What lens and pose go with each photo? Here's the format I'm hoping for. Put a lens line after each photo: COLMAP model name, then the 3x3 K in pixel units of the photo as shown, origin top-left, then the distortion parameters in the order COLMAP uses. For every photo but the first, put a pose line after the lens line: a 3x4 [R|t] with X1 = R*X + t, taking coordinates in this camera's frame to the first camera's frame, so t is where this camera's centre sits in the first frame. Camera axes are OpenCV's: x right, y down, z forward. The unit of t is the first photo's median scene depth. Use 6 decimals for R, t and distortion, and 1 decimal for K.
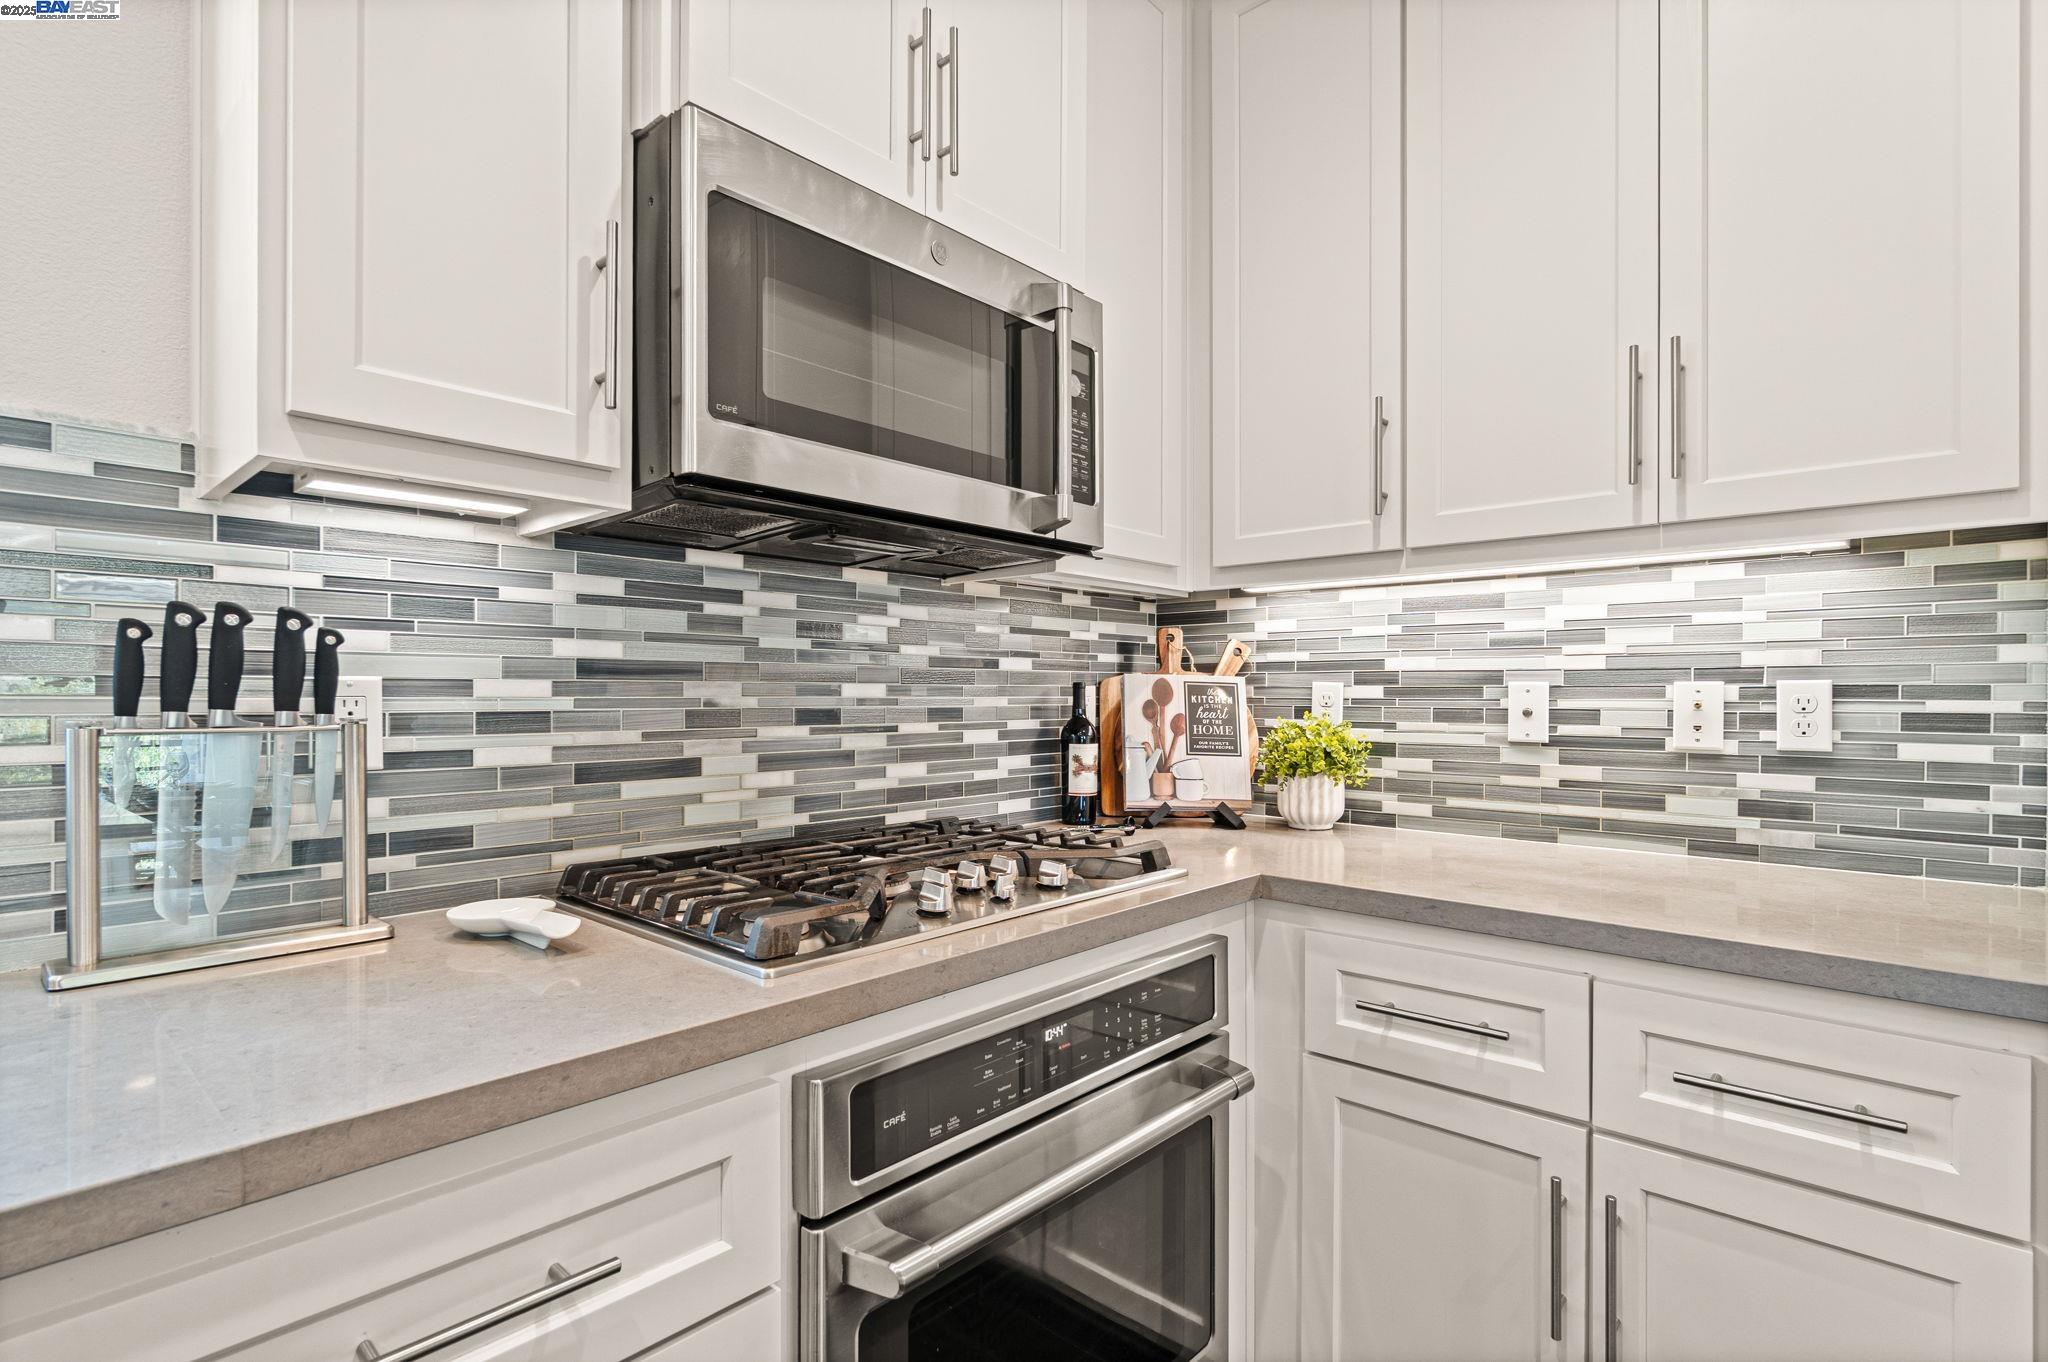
lens RADIAL K [[995.7, 0, 1008.1], [0, 995.7, 698.2], [0, 0, 1]] dist [0.000546, 0.003007]
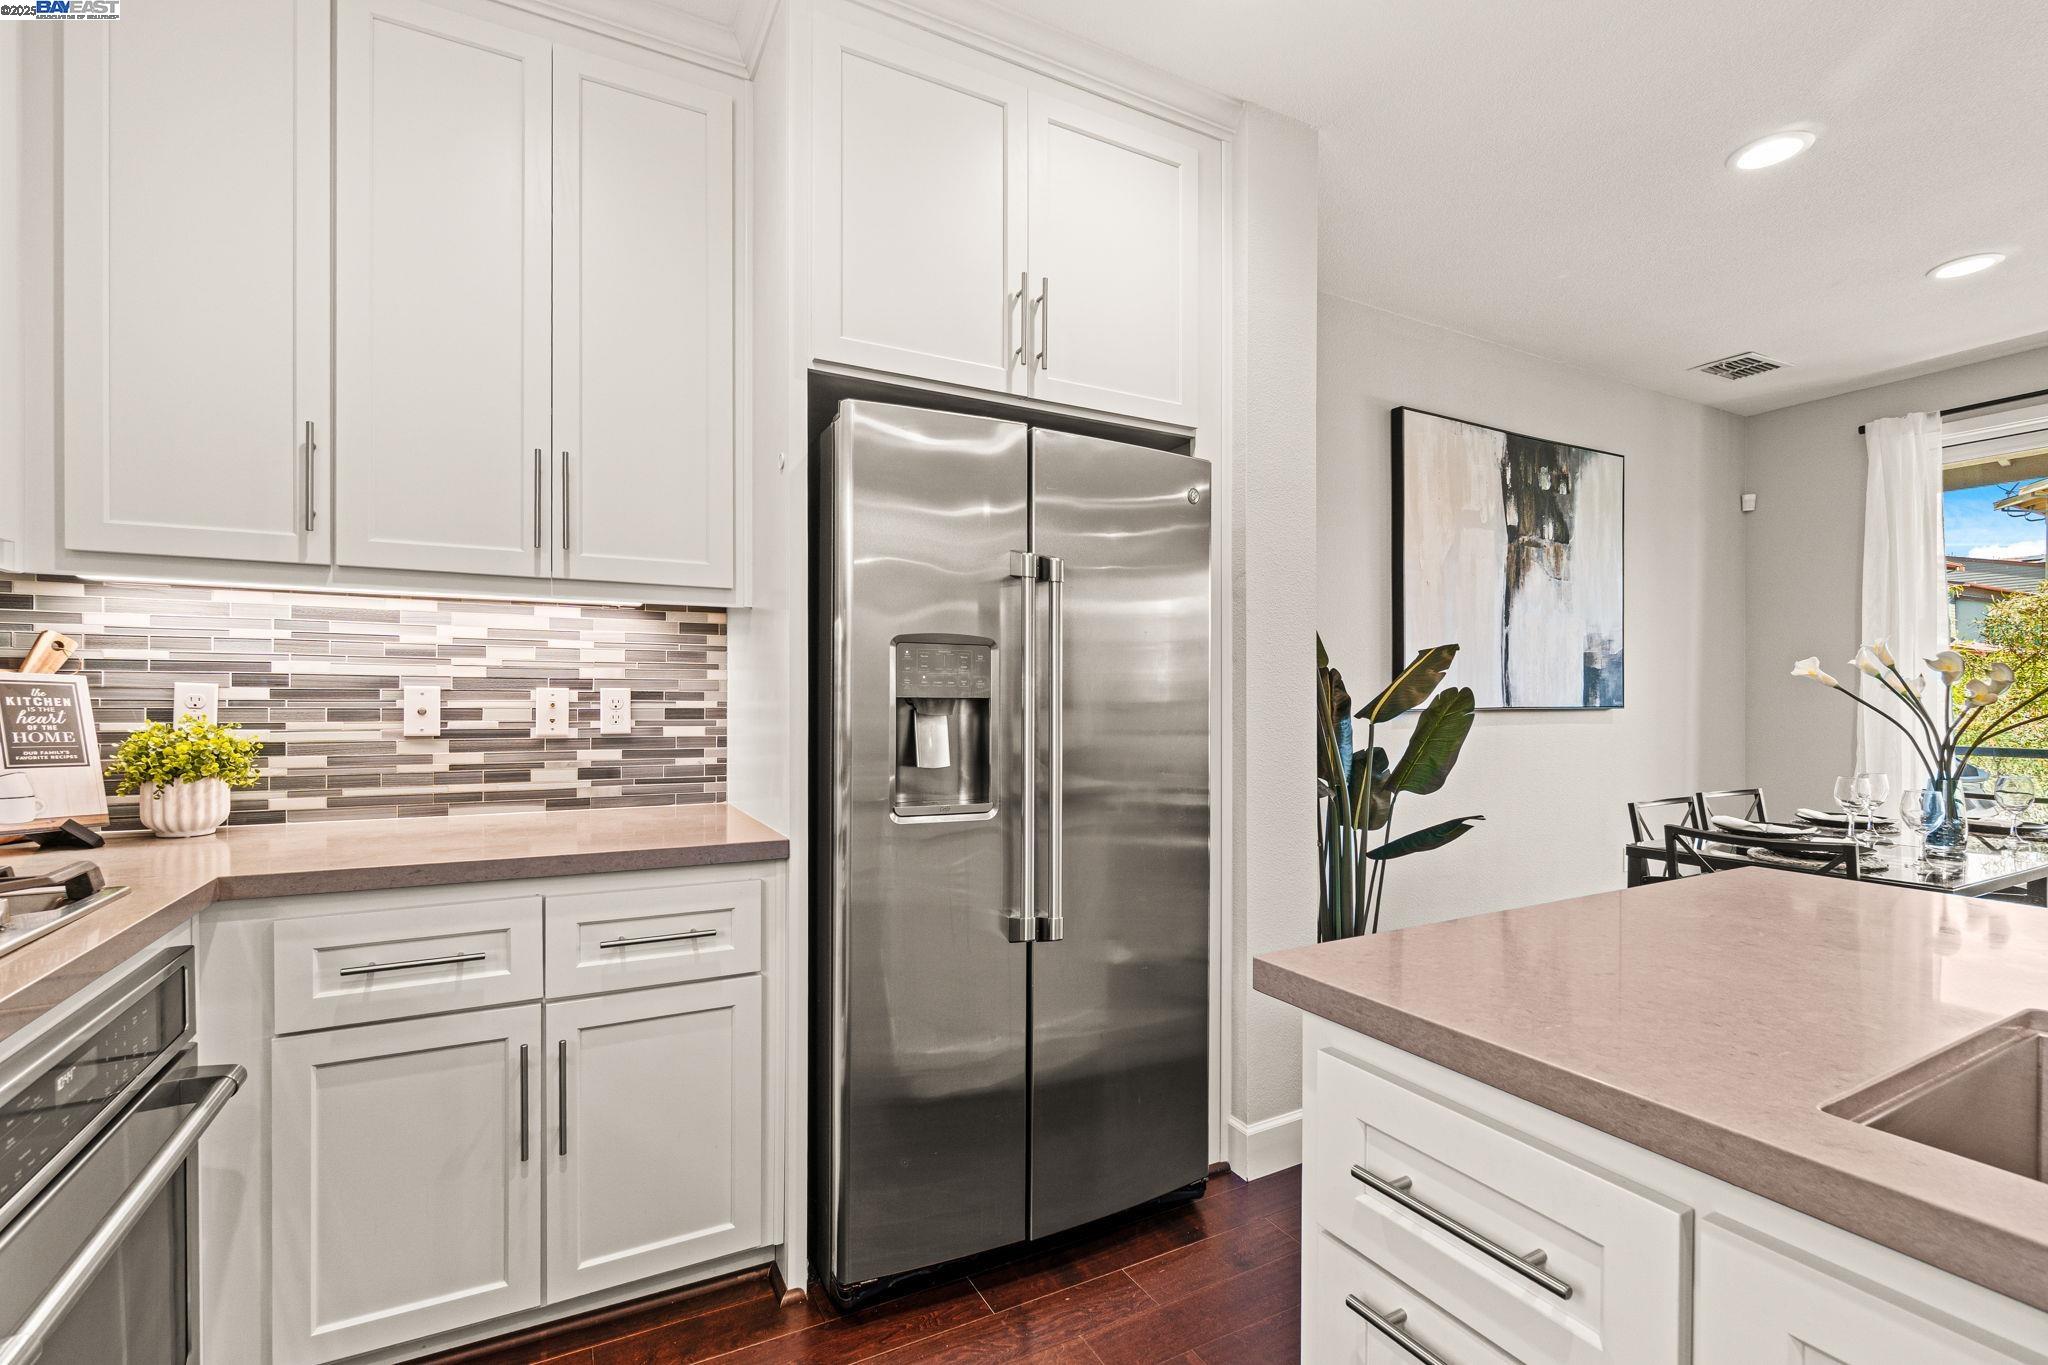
lens RADIAL K [[896.7, 0, 1007.5], [0, 896.7, 708.5], [0, 0, 1]] dist [-0.004574, 0.000201]
pose [[0.333945, -0.011163, 0.942527, -0.300137], [-0.001562, 0.999922, 0.012396, -0.004439], [-0.942591, -0.005612, 0.333901, -0.039818]]
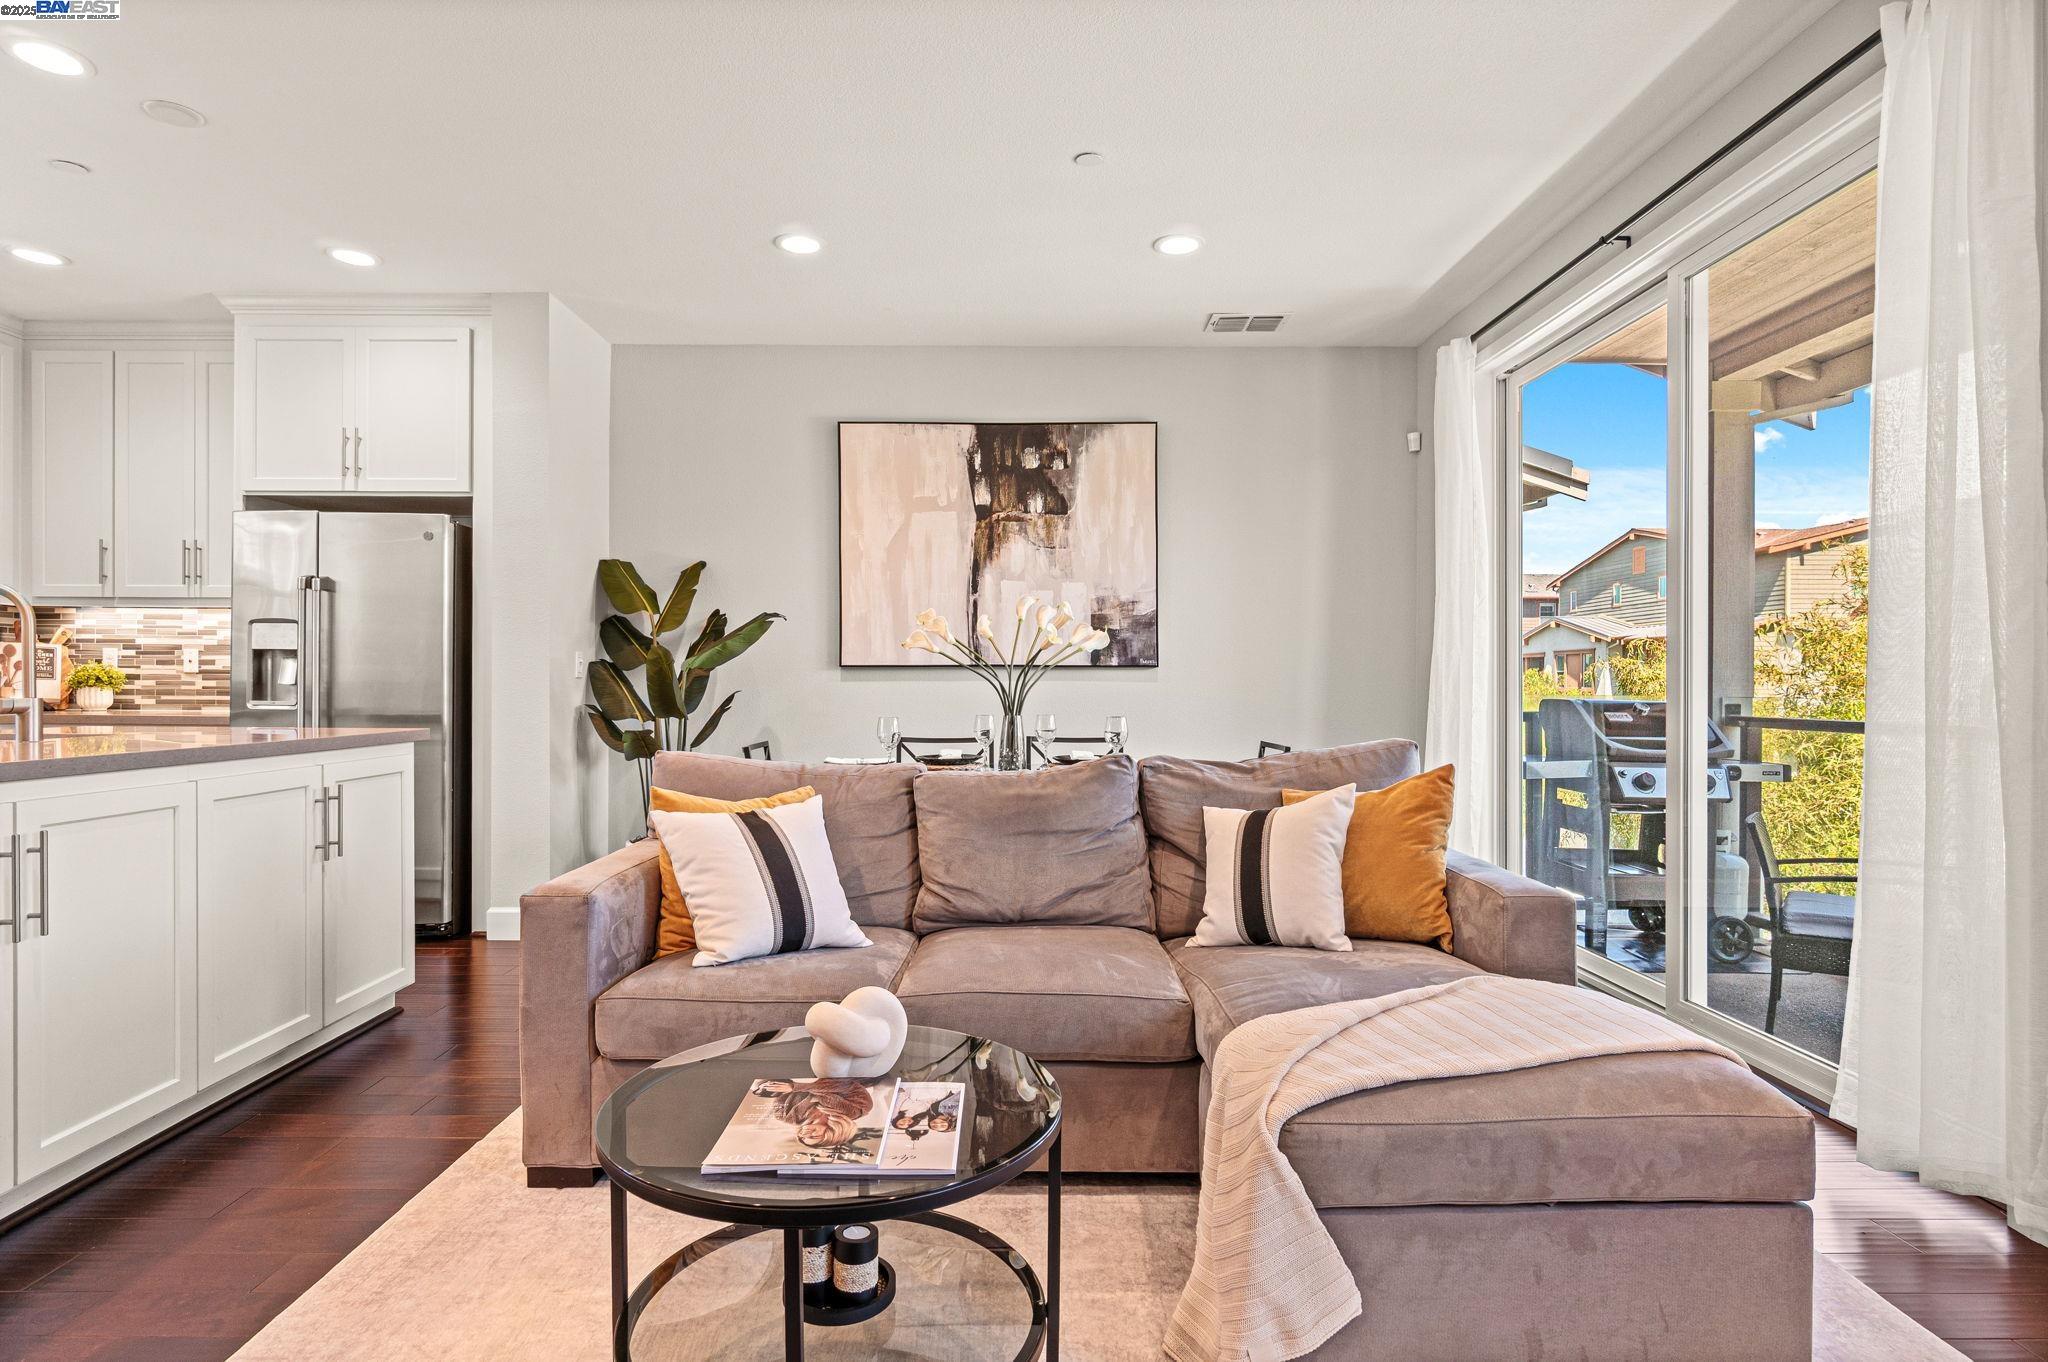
lens RADIAL K [[1061.3, 0, 994.5], [0, 1061.3, 706.2], [0, 0, 1]] dist [0.002024, -0.000236]
pose [[0.738369, -0.009973, 0.674323, 0.224314], [-0.003887, 0.999811, 0.019044, 0.080013], [-0.674386, -0.016683, 0.738191, -2.775997]]
